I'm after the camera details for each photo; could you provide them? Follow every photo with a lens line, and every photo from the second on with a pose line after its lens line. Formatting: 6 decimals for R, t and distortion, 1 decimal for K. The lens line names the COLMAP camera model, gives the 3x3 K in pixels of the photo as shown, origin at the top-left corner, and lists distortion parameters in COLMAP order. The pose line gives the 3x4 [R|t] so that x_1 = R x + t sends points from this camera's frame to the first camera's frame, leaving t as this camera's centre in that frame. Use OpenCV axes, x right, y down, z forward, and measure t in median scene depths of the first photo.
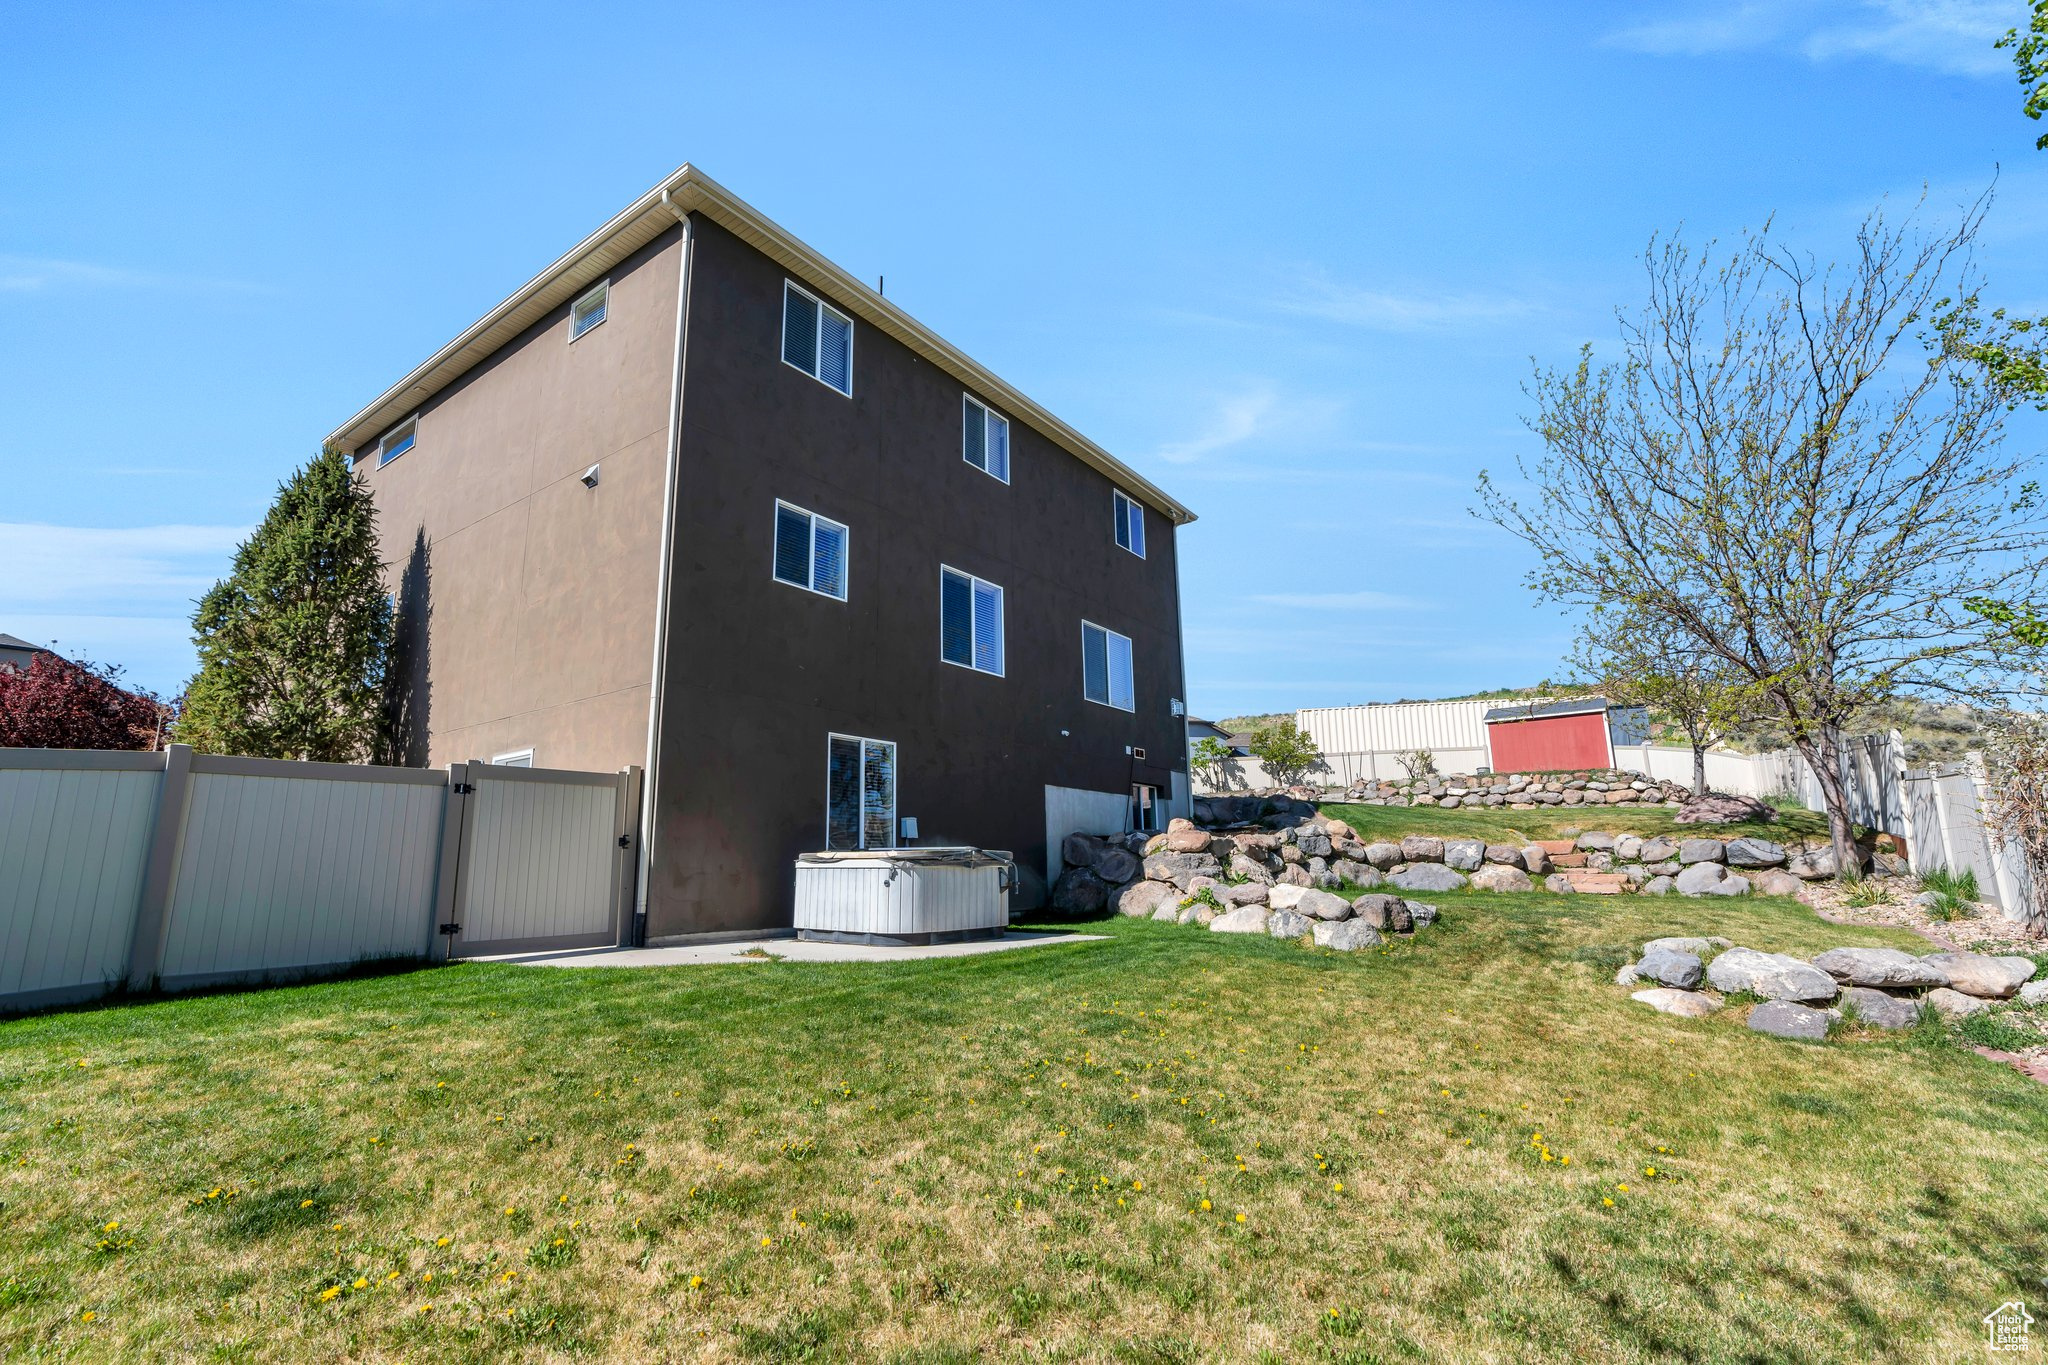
lens RADIAL K [[910.0, 0, 1024.0], [0, 910.0, 682.5], [0, 0, 1]] dist [0.002818, 0.000450]
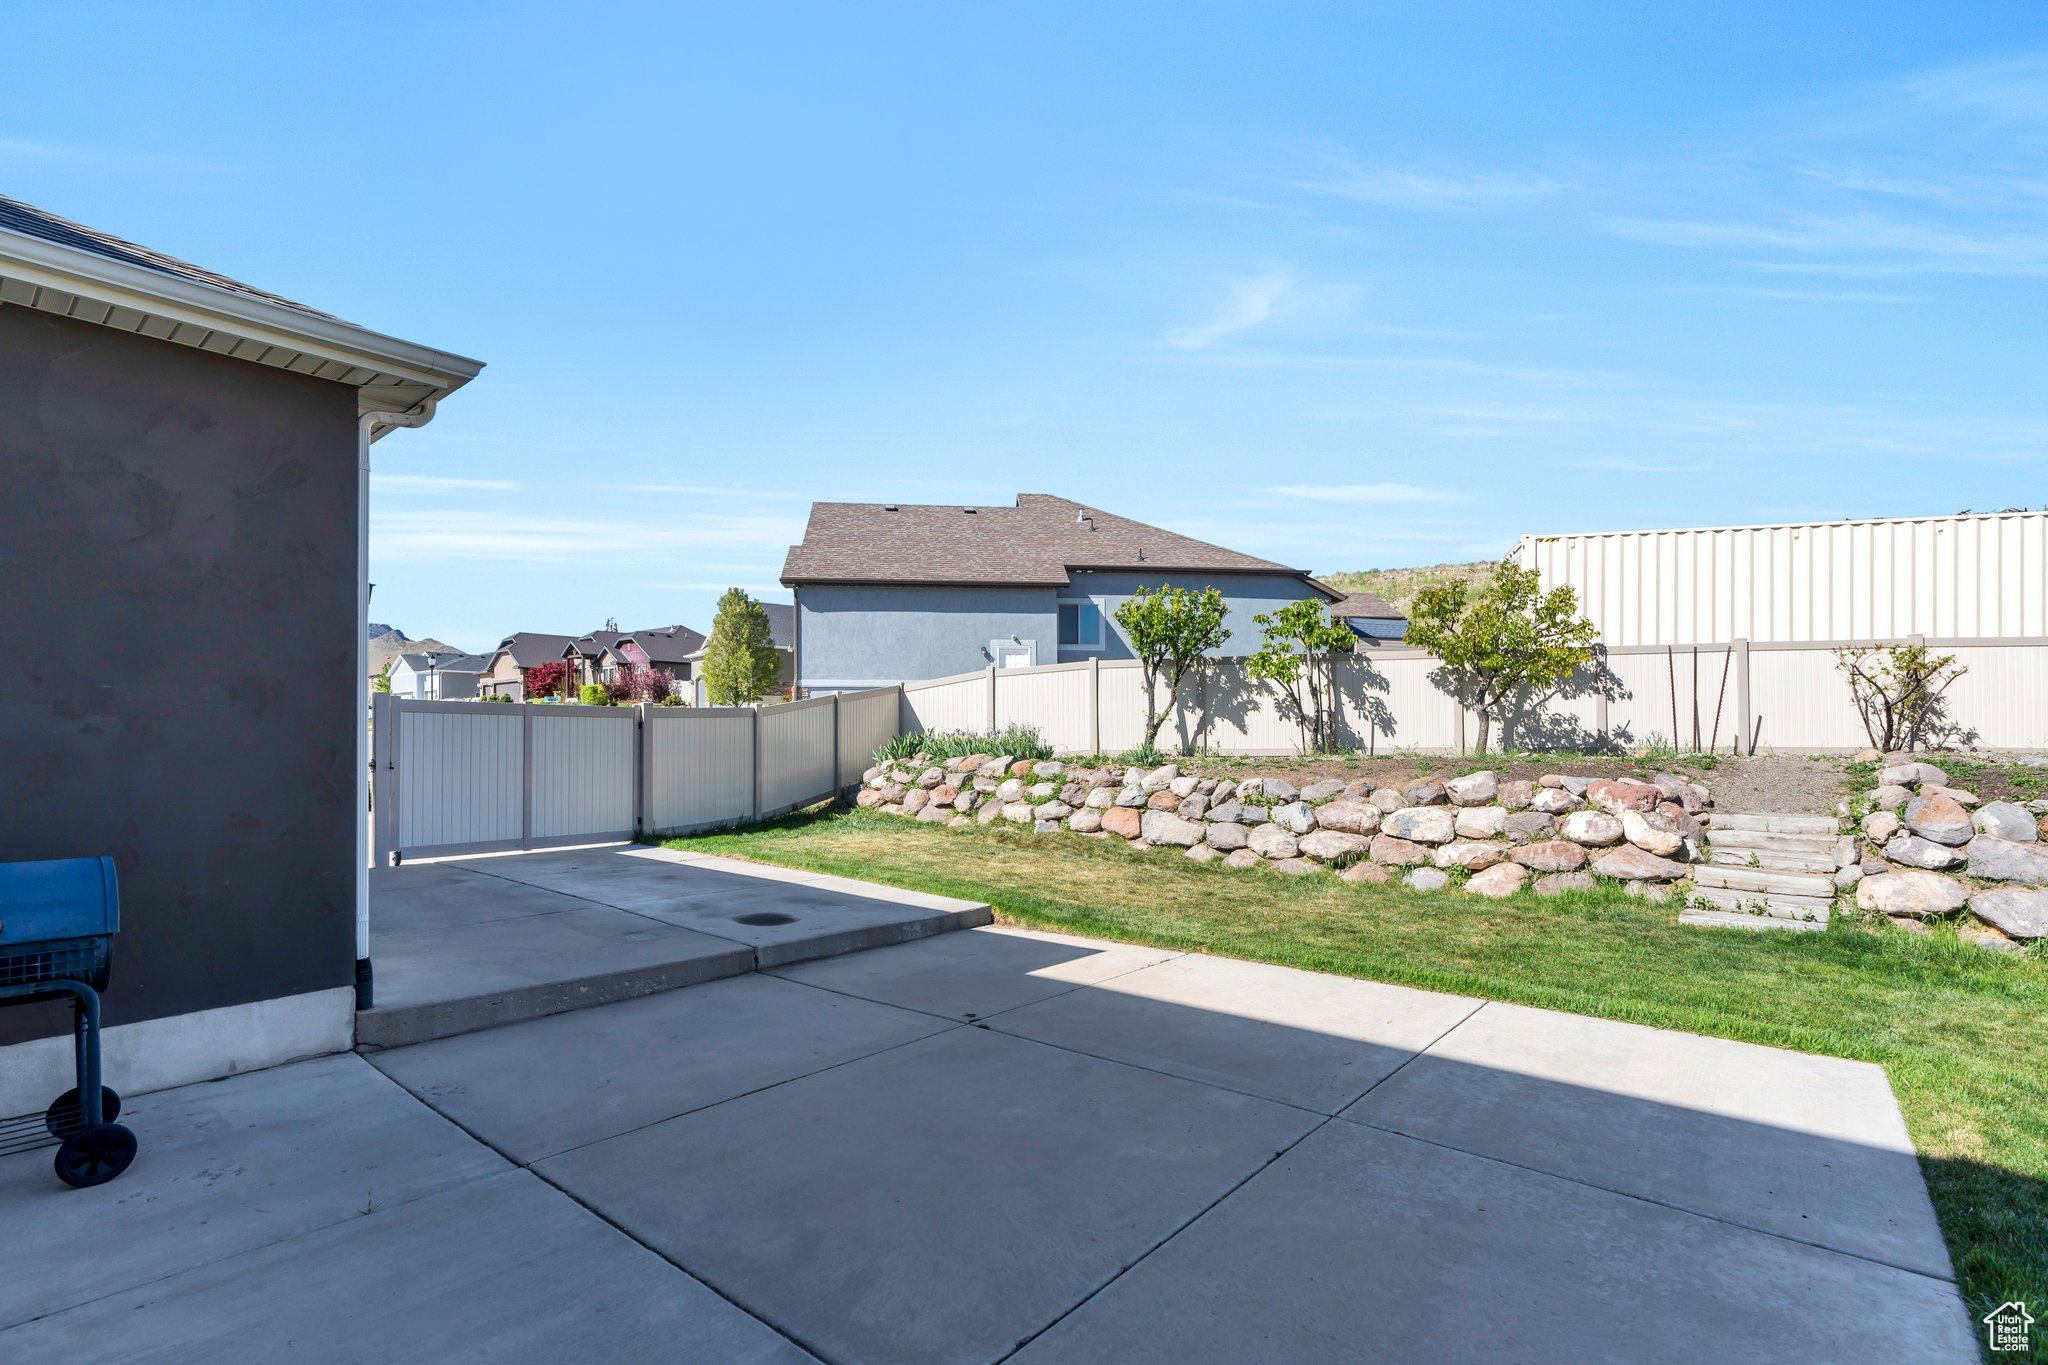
lens RADIAL K [[926.6, 0, 1044.5], [0, 926.6, 733.4], [0, 0, 1]] dist [-0.001718, 0.000145]
pose [[0.997922, 0.017012, -0.062147, 0.177546], [-0.003982, 0.978954, 0.204043, 0.053119], [0.064311, -0.203371, 0.976987, 0.887552]]
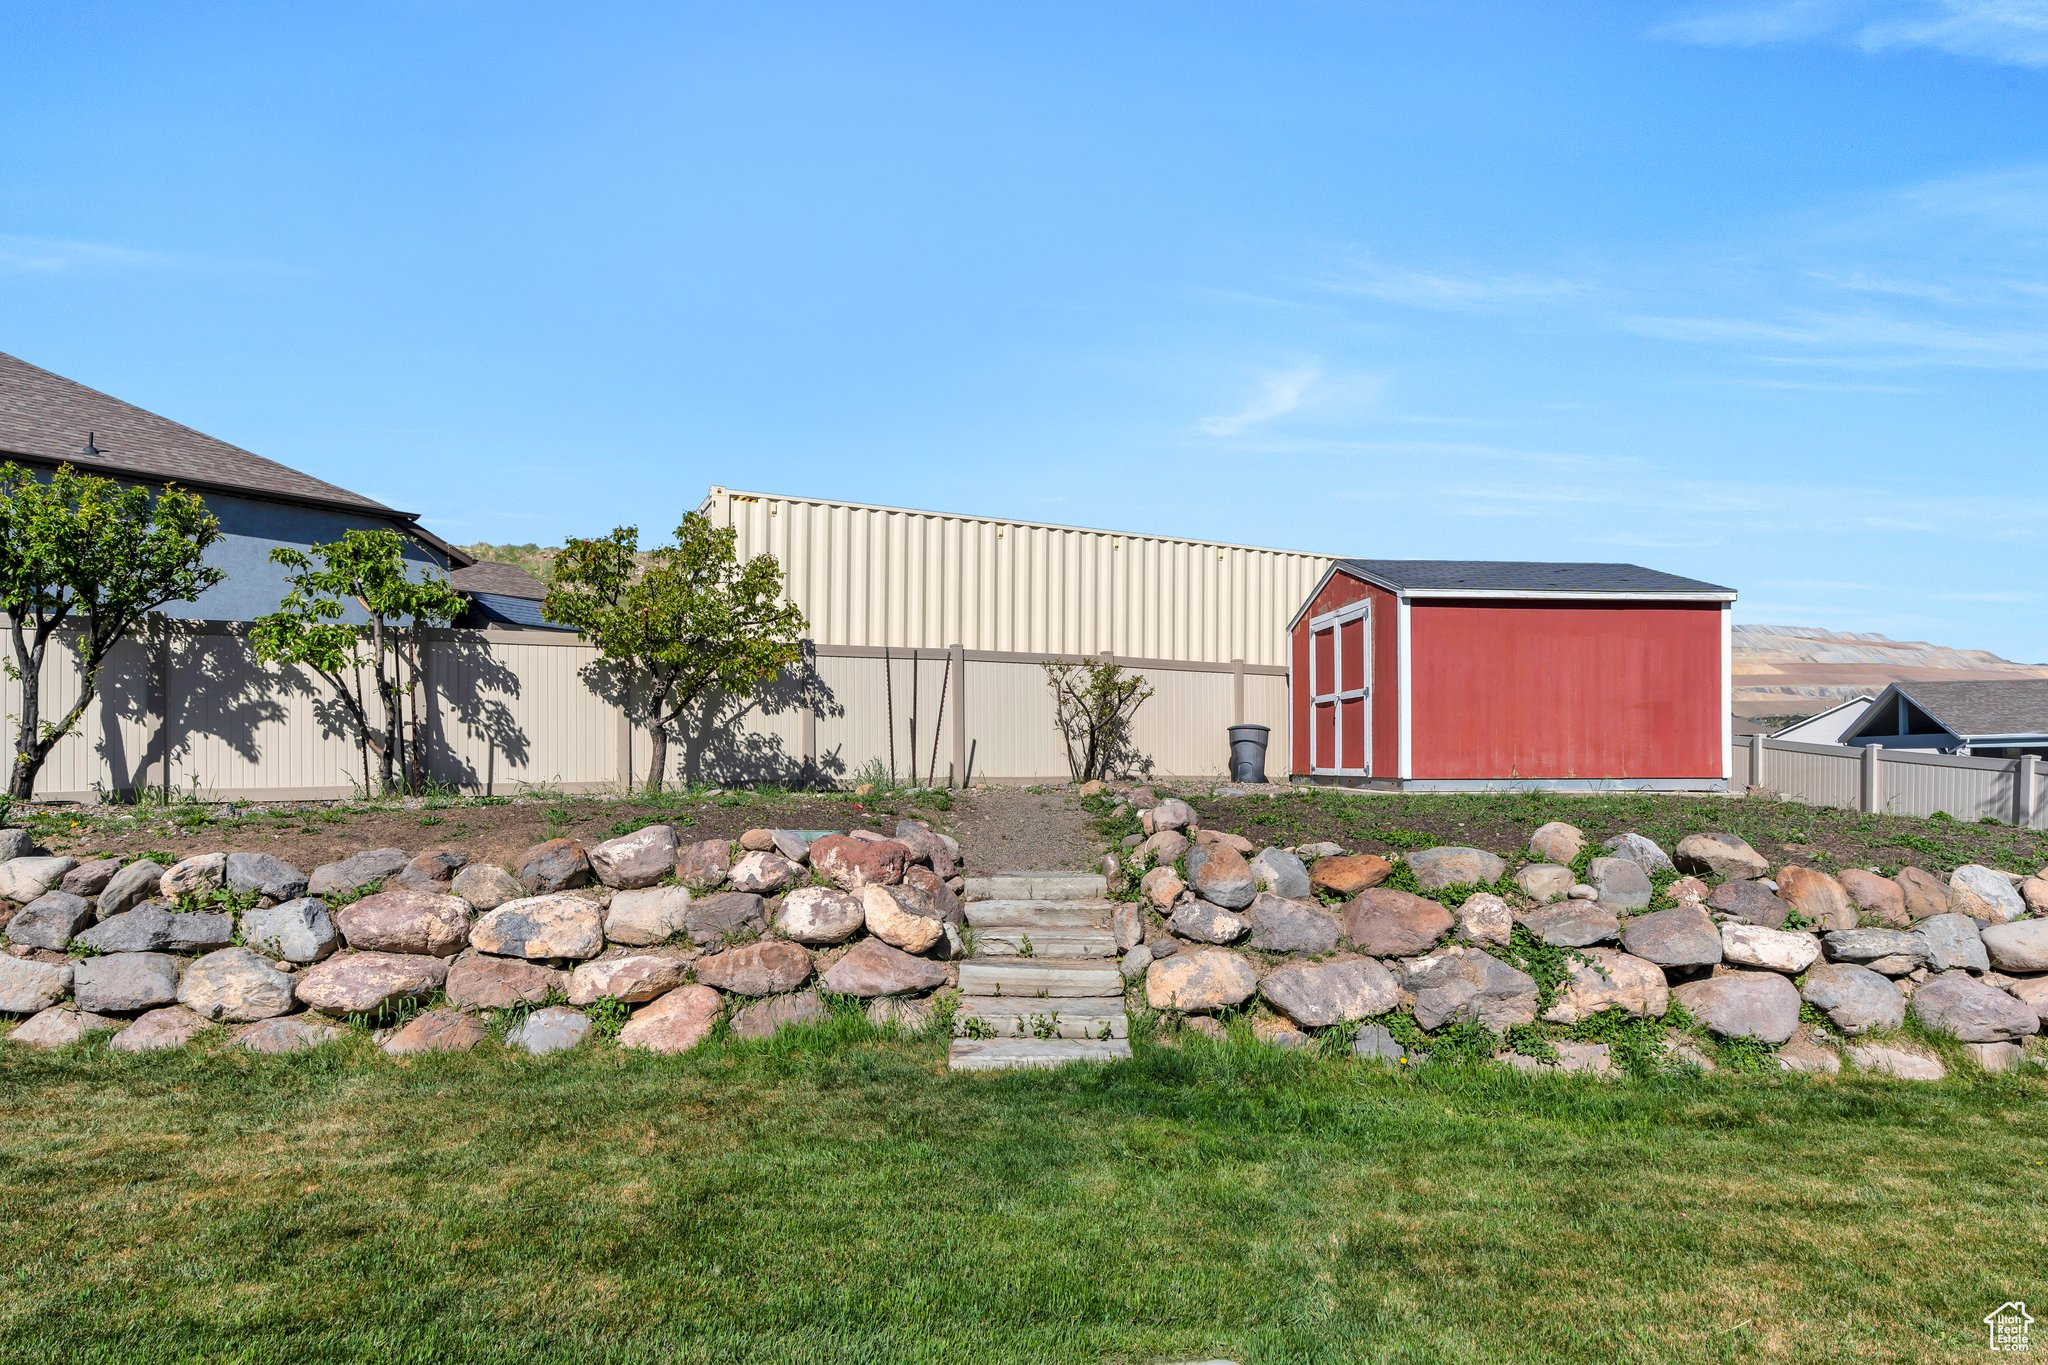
lens RADIAL K [[1142.5, 0, 1011.4], [0, 1142.5, 732.1], [0, 0, 1]] dist [-0.002489, 0.001698]
pose [[0.780608, 0.032973, 0.624151, 0.229036], [-0.140584, 0.982282, 0.123931, 0.076956], [-0.609005, -0.184488, 0.771412, 1.007450]]
